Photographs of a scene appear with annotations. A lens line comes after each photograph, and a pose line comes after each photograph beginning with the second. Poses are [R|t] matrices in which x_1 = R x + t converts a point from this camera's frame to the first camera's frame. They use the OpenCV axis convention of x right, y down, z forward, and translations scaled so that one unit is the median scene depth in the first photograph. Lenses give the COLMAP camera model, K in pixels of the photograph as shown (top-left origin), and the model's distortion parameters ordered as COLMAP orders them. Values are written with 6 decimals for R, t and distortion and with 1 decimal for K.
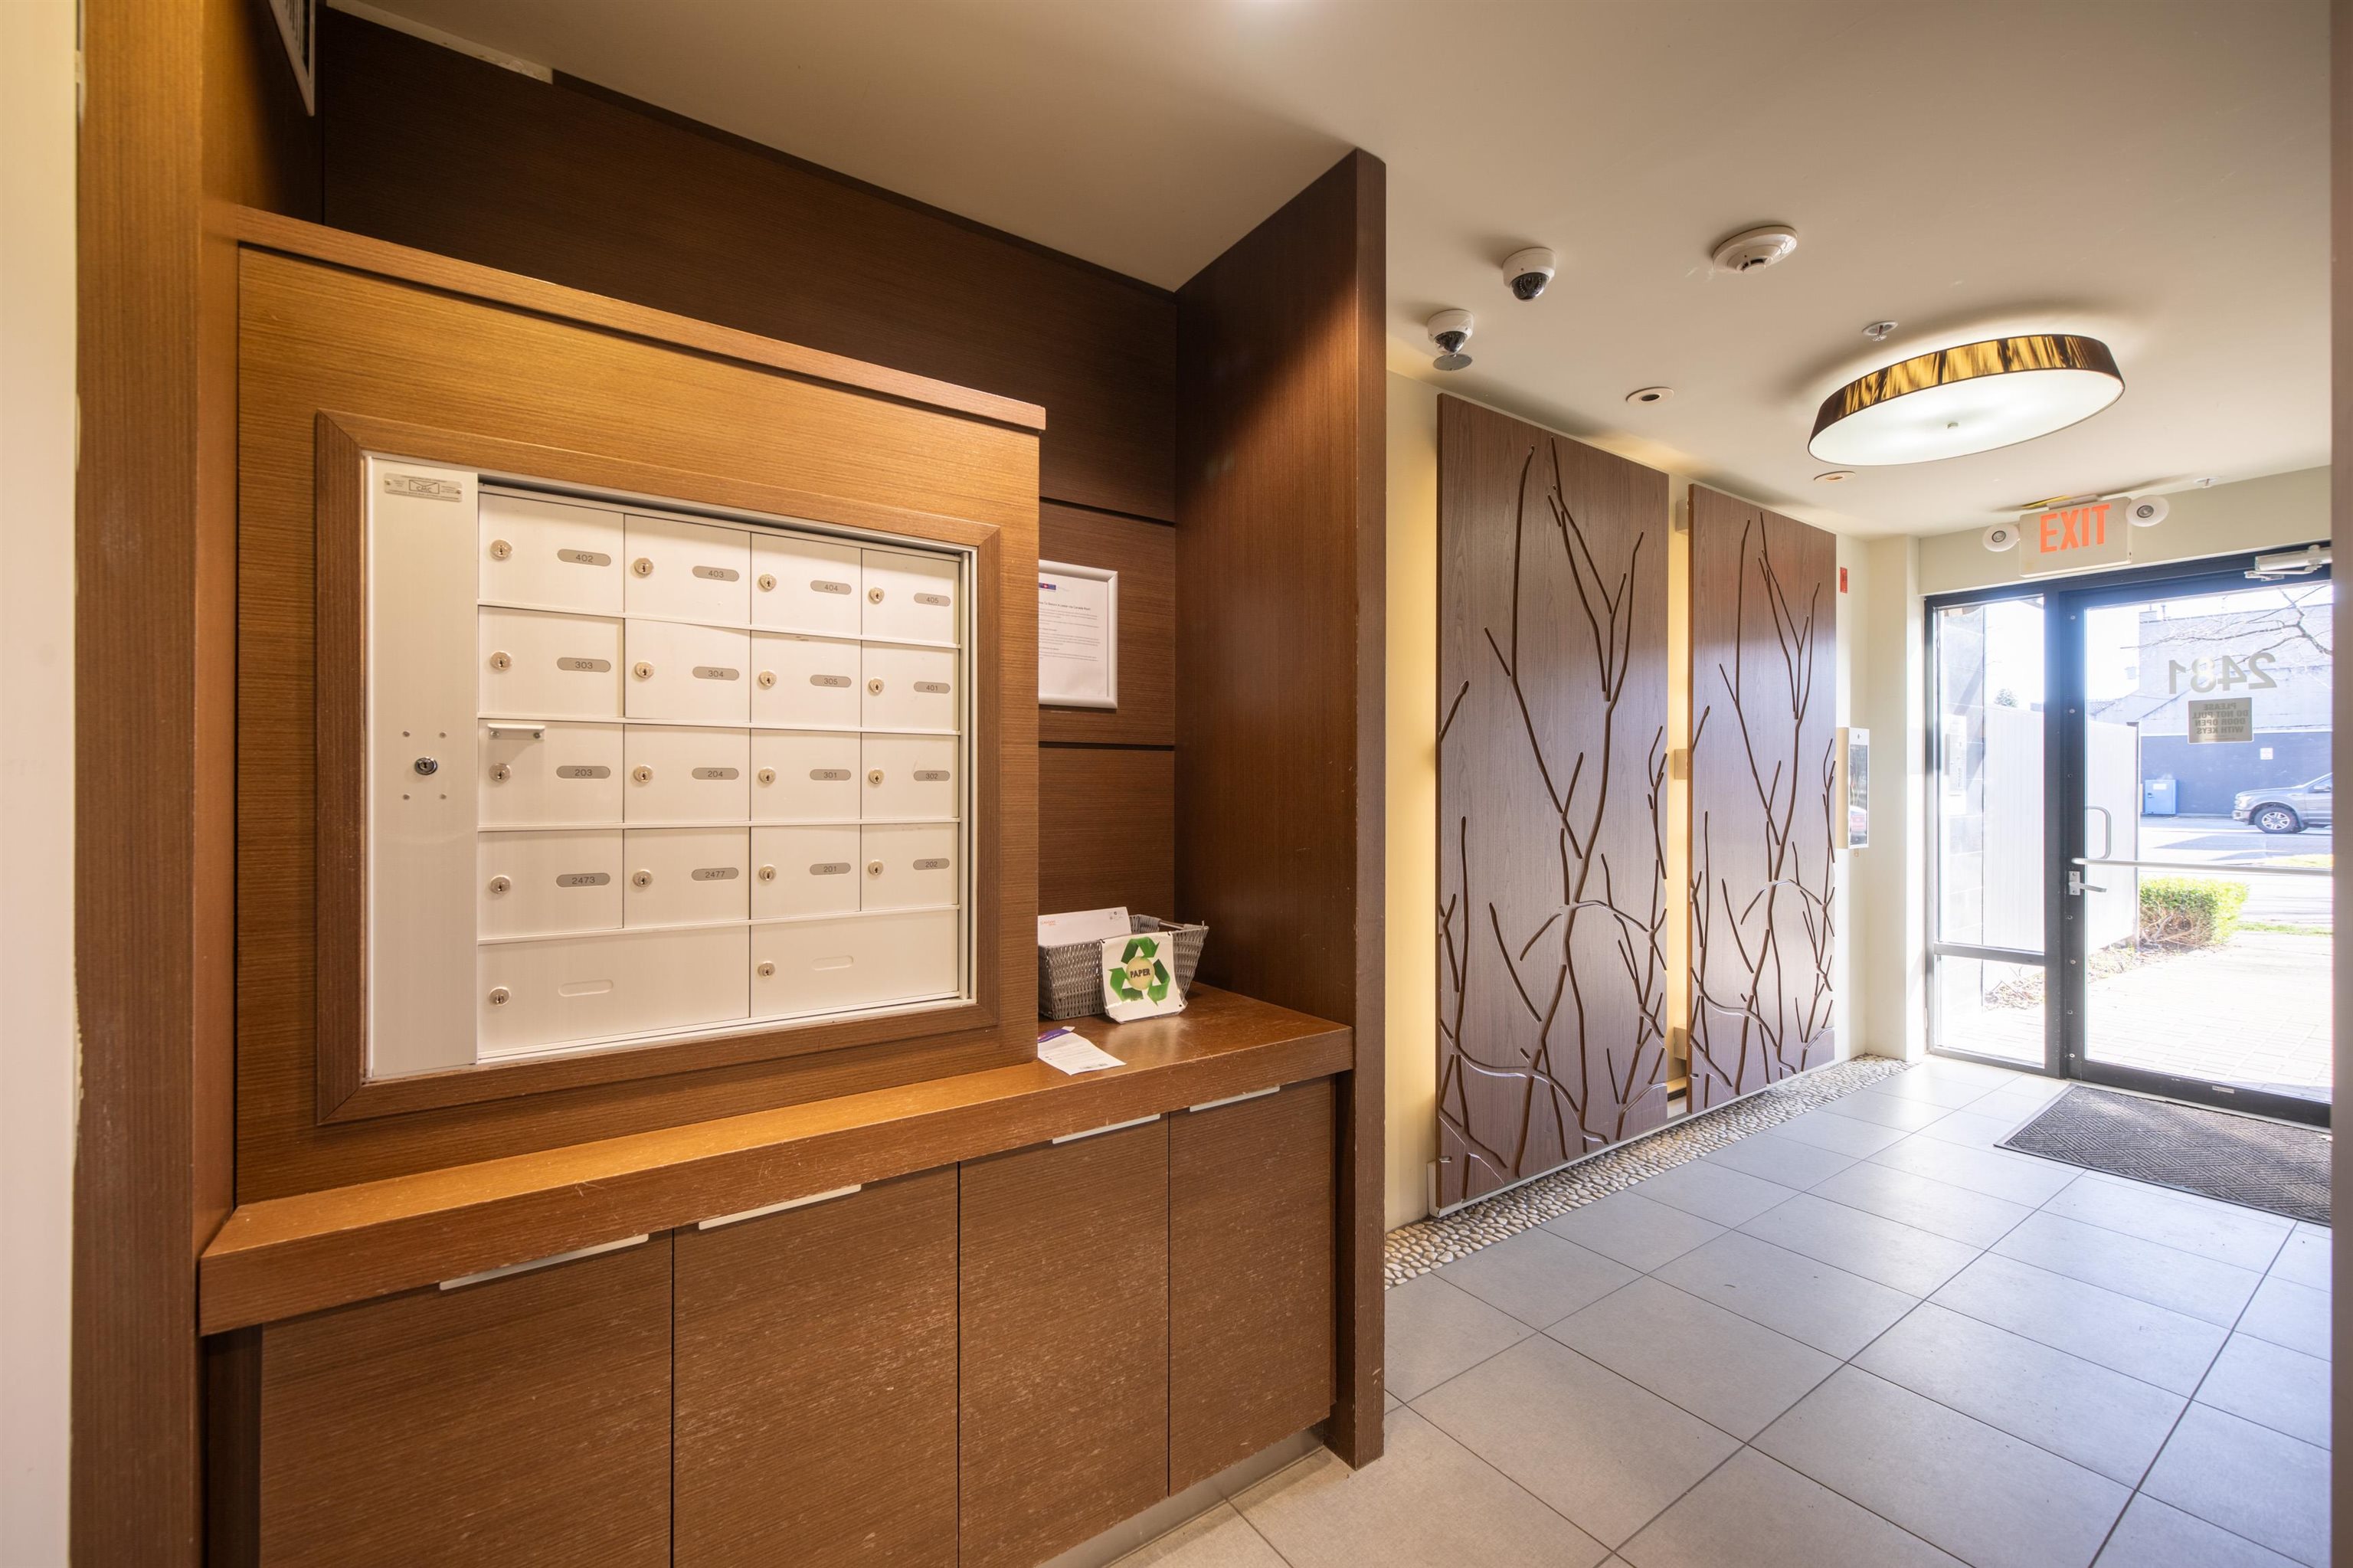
lens RADIAL K [[935.8, 0, 1176.5], [0, 935.8, 784.0], [0, 0, 1]] dist [-0.000752, 0.000147]
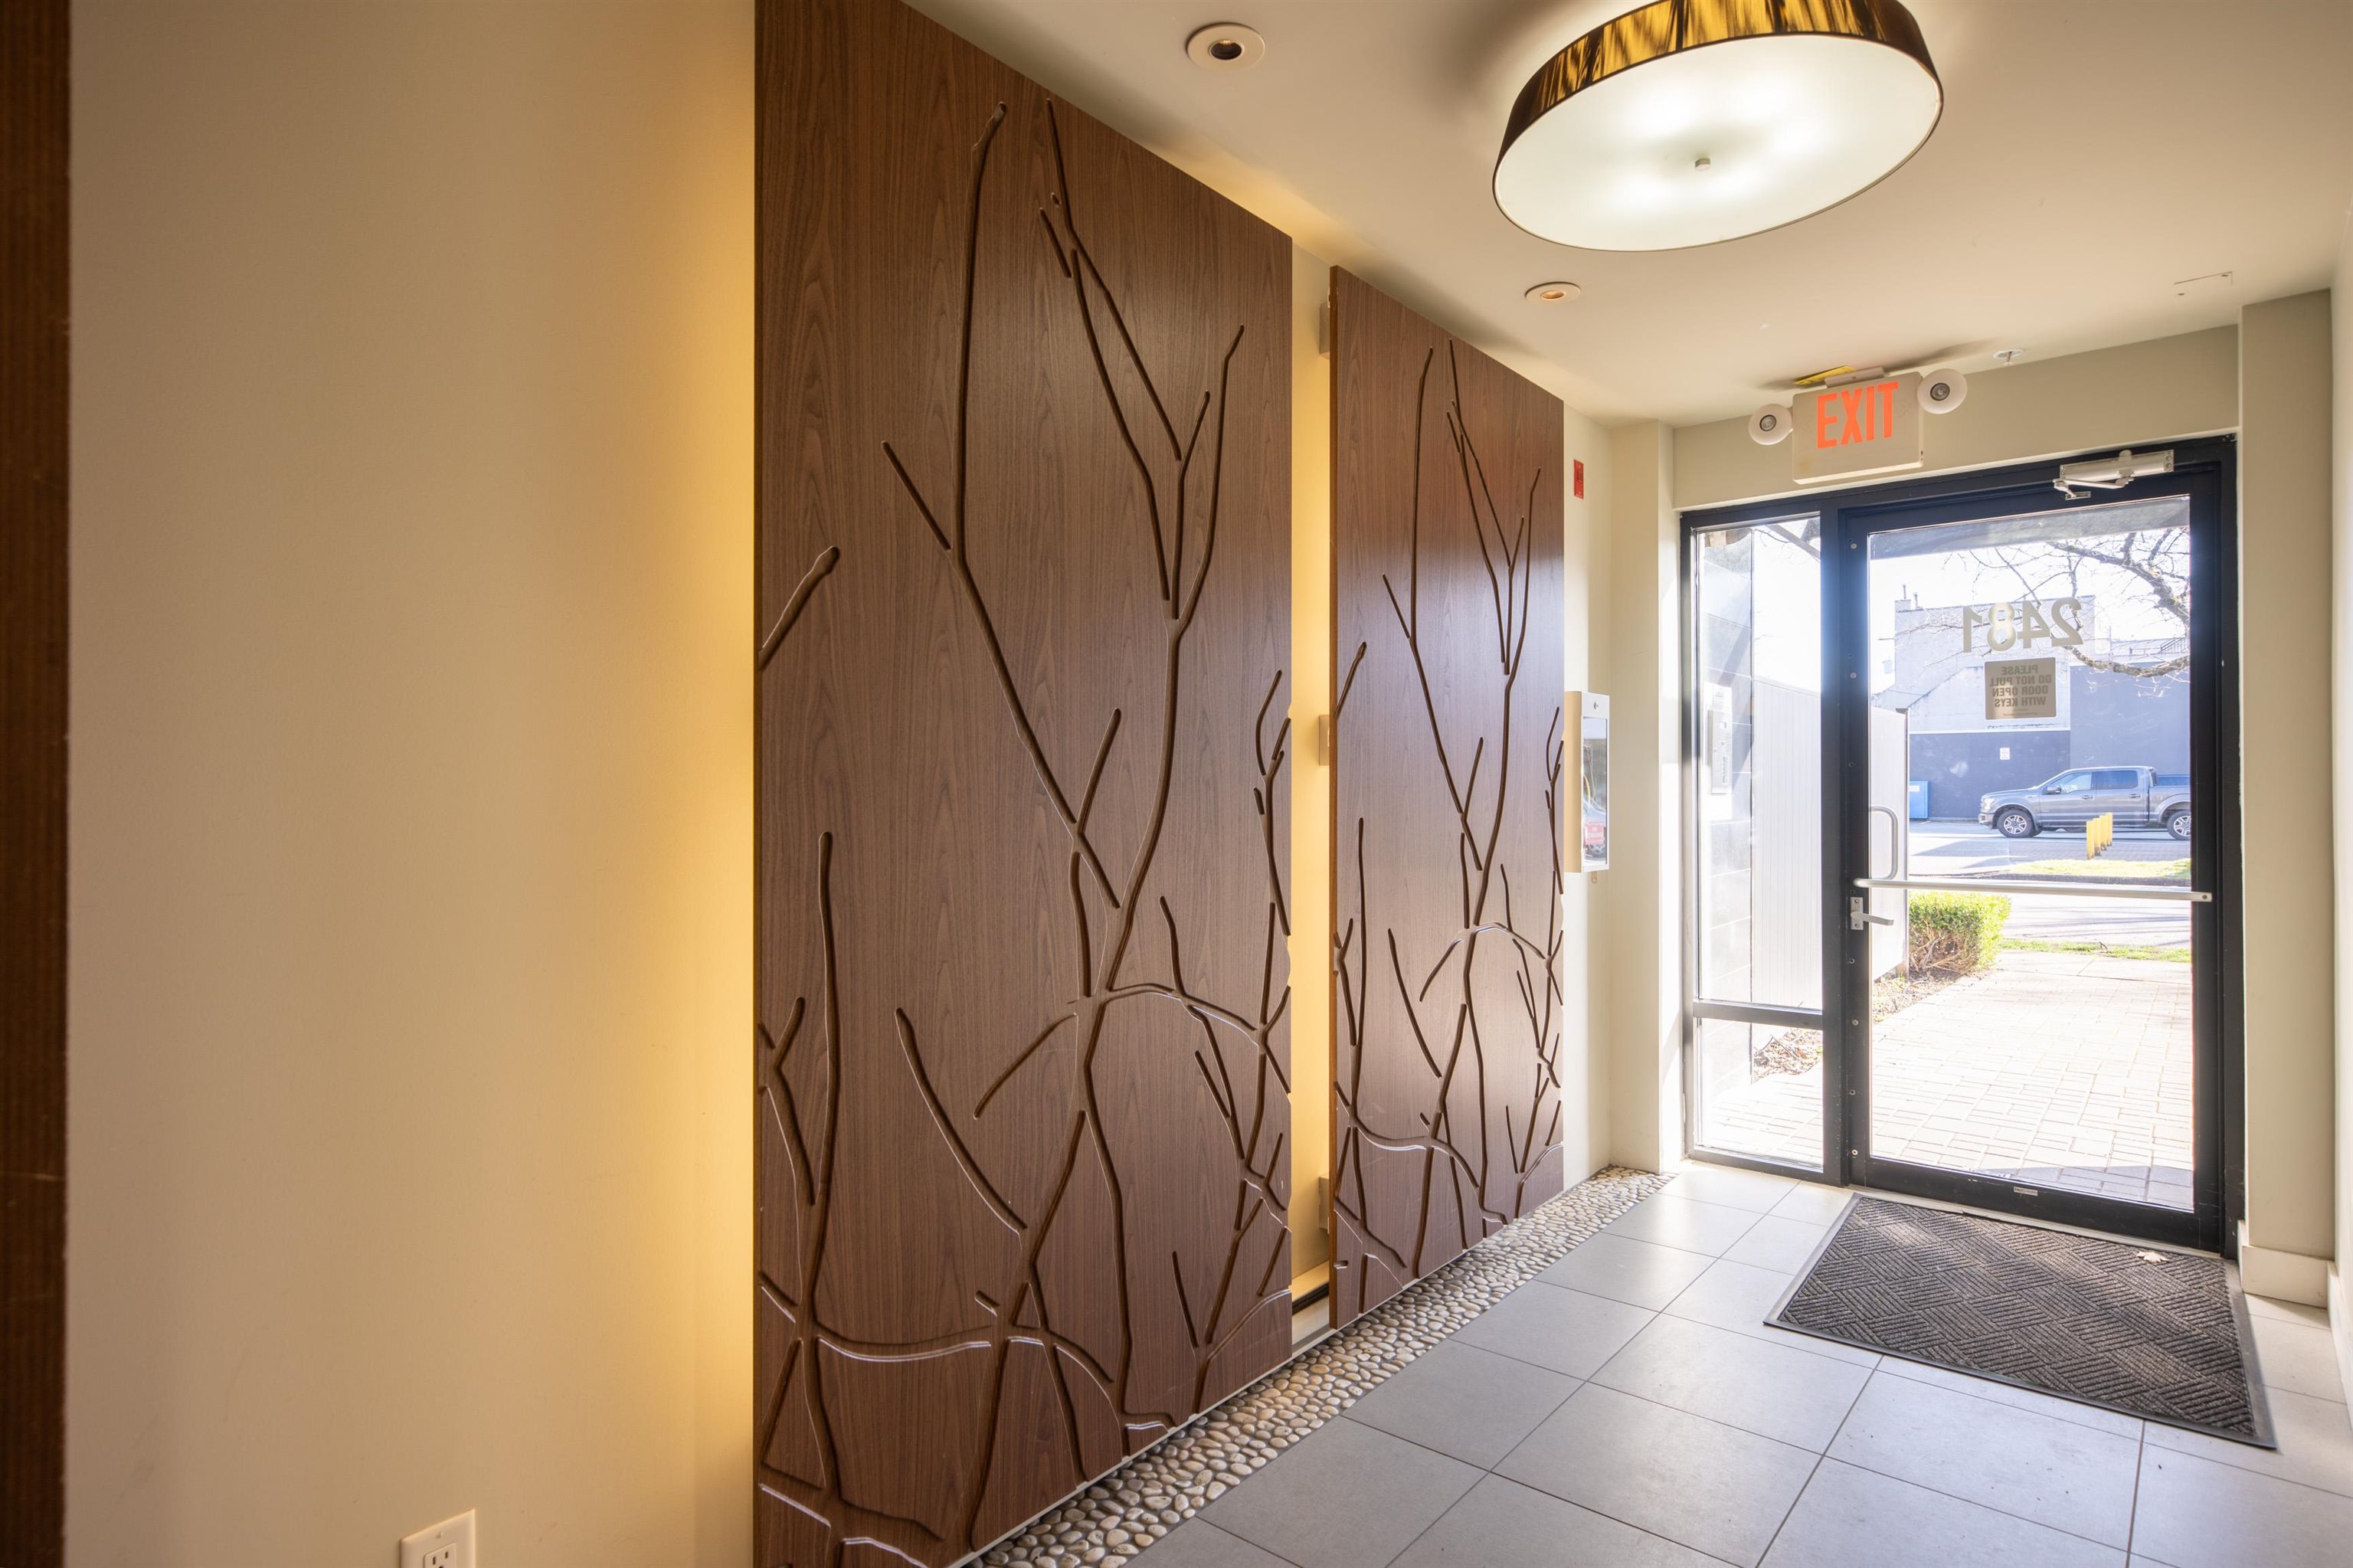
lens RADIAL K [[1202.0, 0, 1184.4], [0, 1202.0, 784.3], [0, 0, 1]] dist [0.001908, 0.000284]
pose [[0.964057, -0.000364, 0.265695, 0.234832], [0.001265, 0.999994, -0.003219, 0.009329], [-0.265692, 0.003439, 0.964052, 0.267321]]
